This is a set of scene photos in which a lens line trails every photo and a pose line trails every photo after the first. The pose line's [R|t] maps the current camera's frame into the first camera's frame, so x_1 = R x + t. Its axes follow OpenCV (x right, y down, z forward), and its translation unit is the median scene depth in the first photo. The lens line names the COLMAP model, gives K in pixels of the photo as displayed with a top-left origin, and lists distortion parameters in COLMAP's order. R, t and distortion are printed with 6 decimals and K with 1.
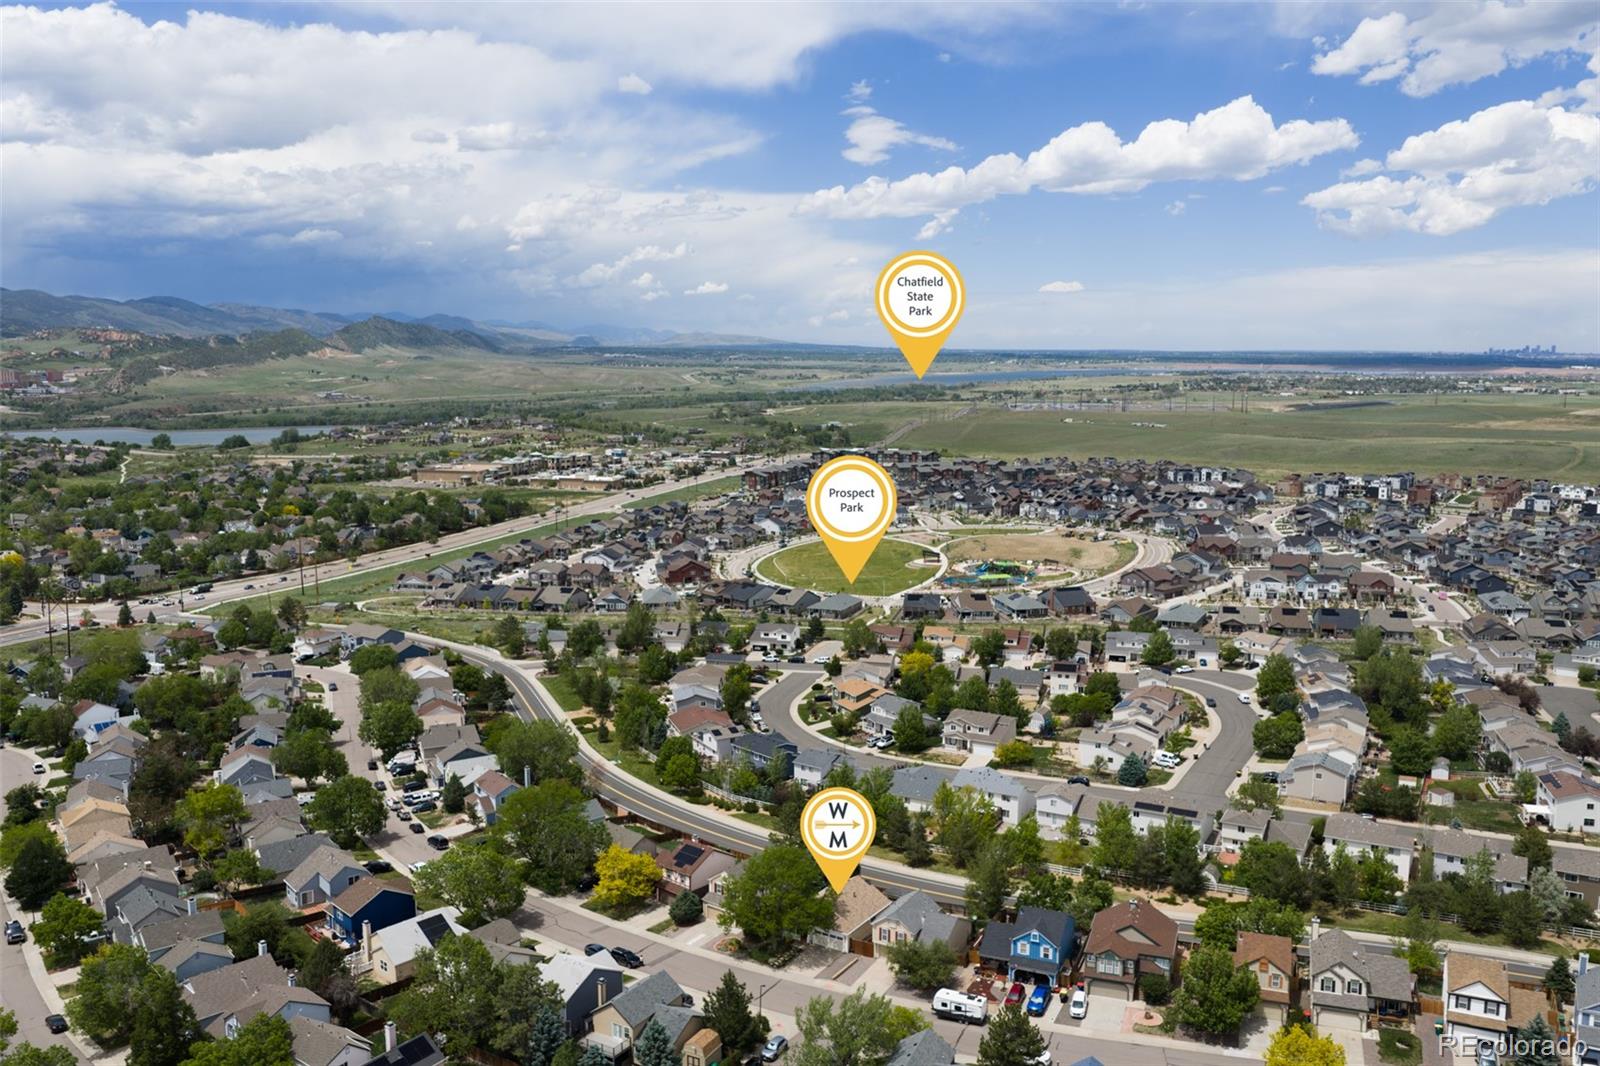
lens RADIAL K [[1317.4, 0, 795.4], [0, 1317.4, 538.6], [0, 0, 1]] dist [0.016948, -0.029729]
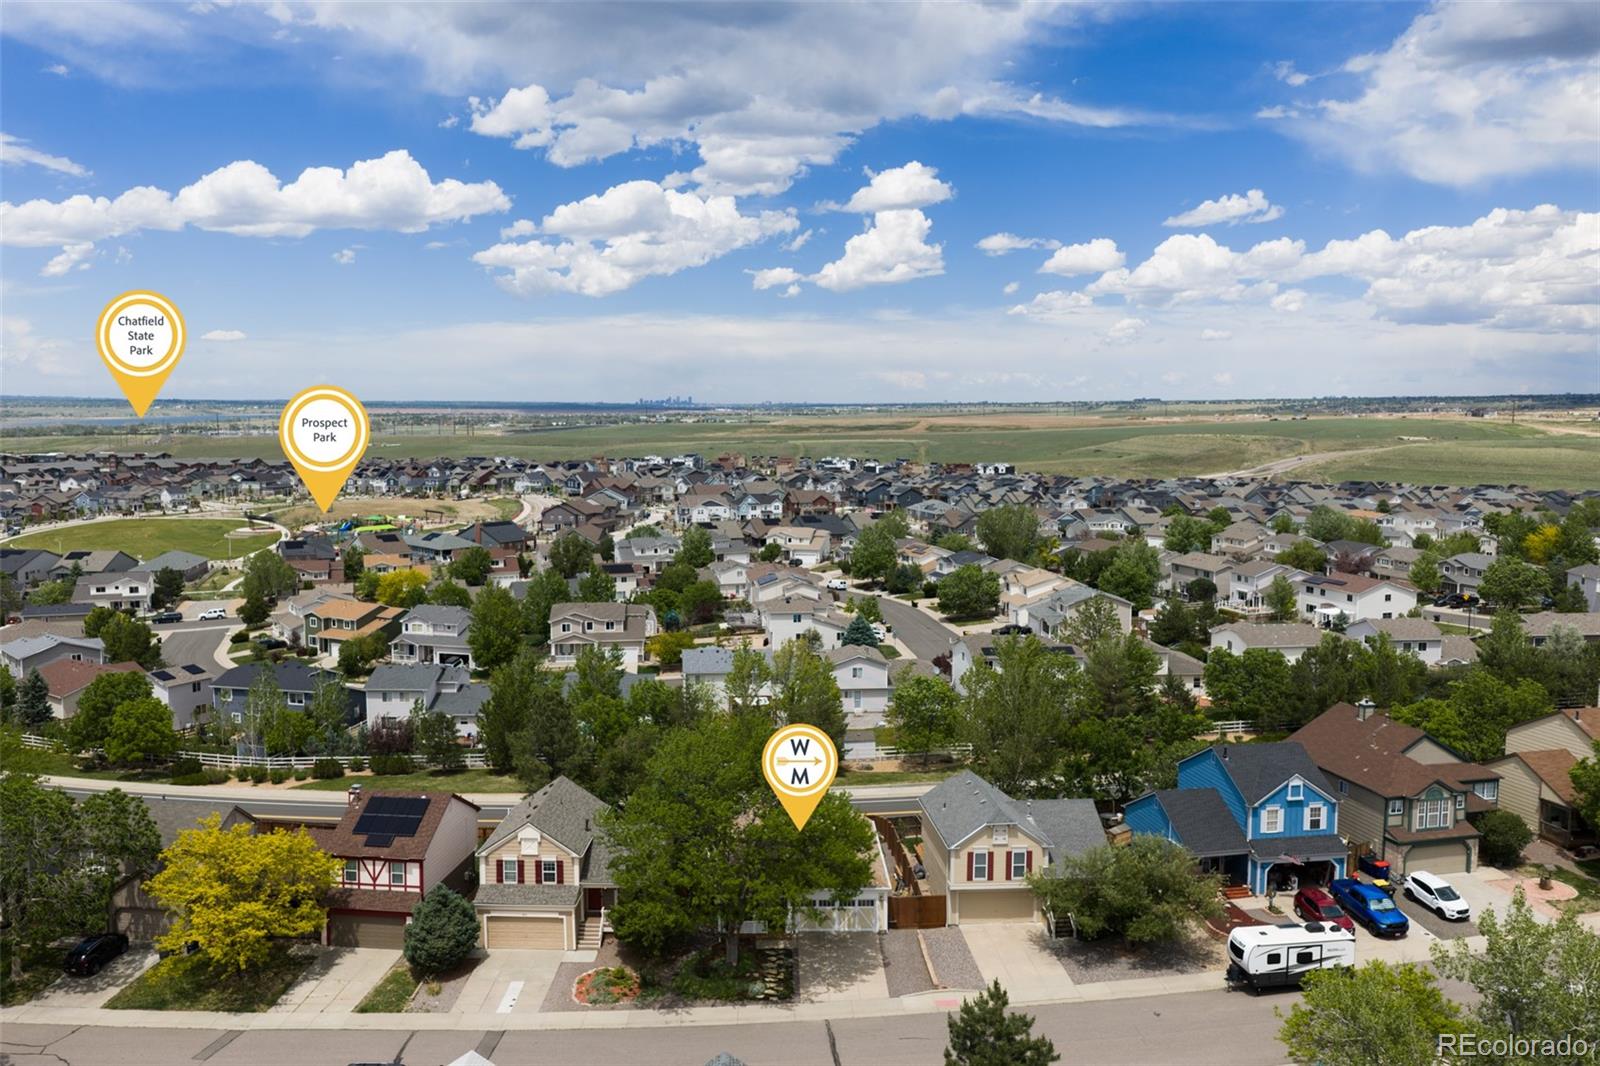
lens RADIAL K [[1317.4, 0, 806.4], [0, 1317.4, 582.8], [0, 0, 1]] dist [0.016948, -0.029729]
pose [[0.823411, -0.076169, 0.562310, -0.114498], [0.078616, 0.996707, 0.019892, 0.097128], [-0.561973, 0.027827, 0.826687, 0.335829]]
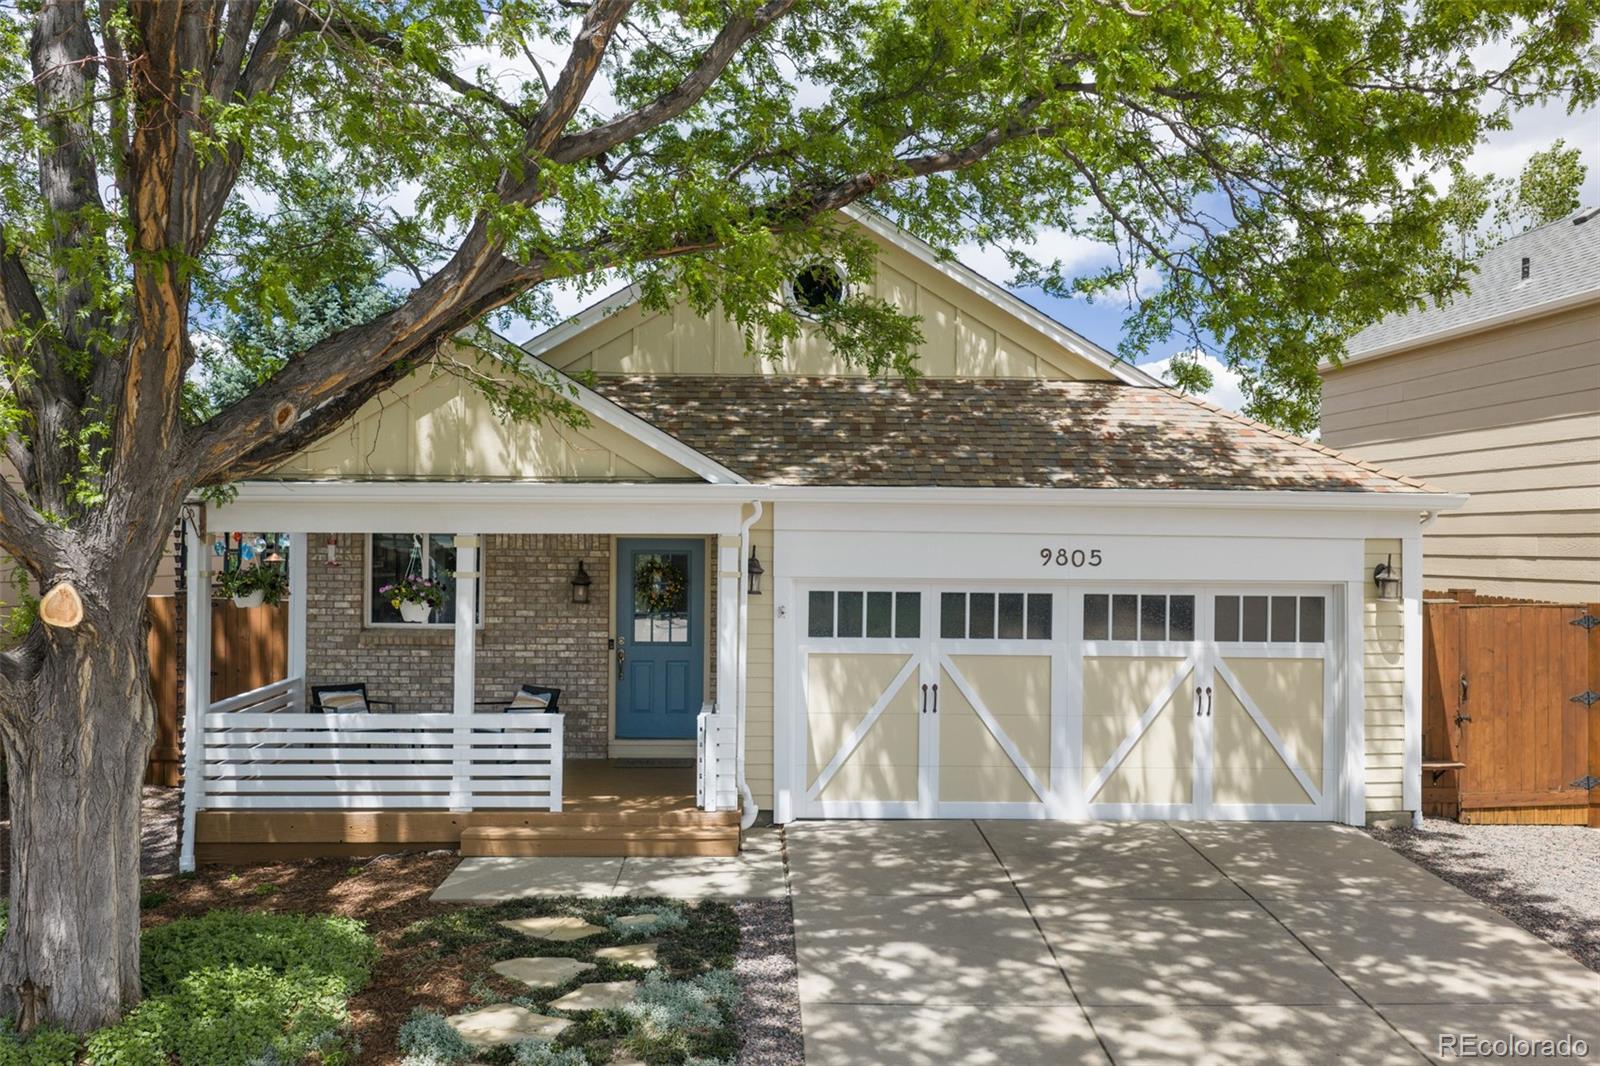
lens RADIAL K [[1317.4, 0, 809.5], [0, 1317.4, 538.7], [0, 0, 1]] dist [0.016948, -0.029729]
pose [[0.820745, 0.012978, 0.571147, -0.010547], [0.067600, 0.990512, -0.119650, 0.158609], [-0.567280, 0.136812, 0.812081, 0.498948]]
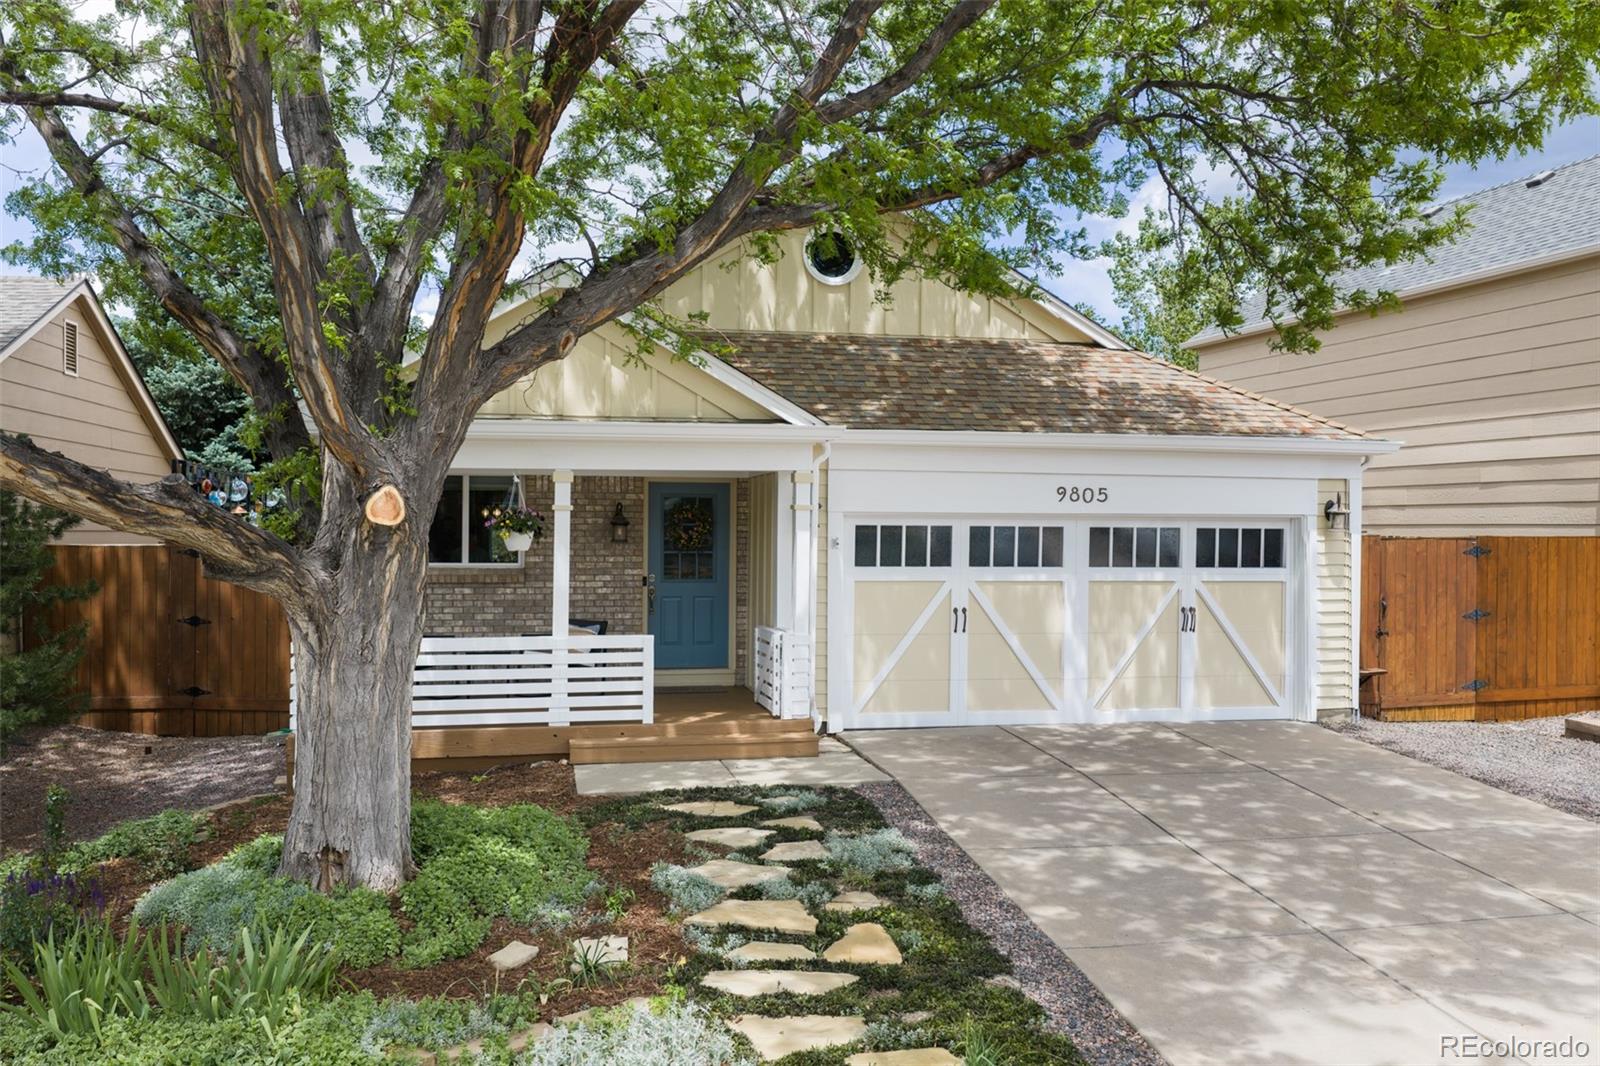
lens RADIAL K [[1317.4, 0, 797.0], [0, 1317.4, 541.2], [0, 0, 1]] dist [0.016948, -0.029729]
pose [[0.718859, 0.000111, 0.695155, -0.018363], [0.088700, 0.991811, -0.091882, 0.159618], [-0.689473, 0.127711, 0.712963, 0.500852]]
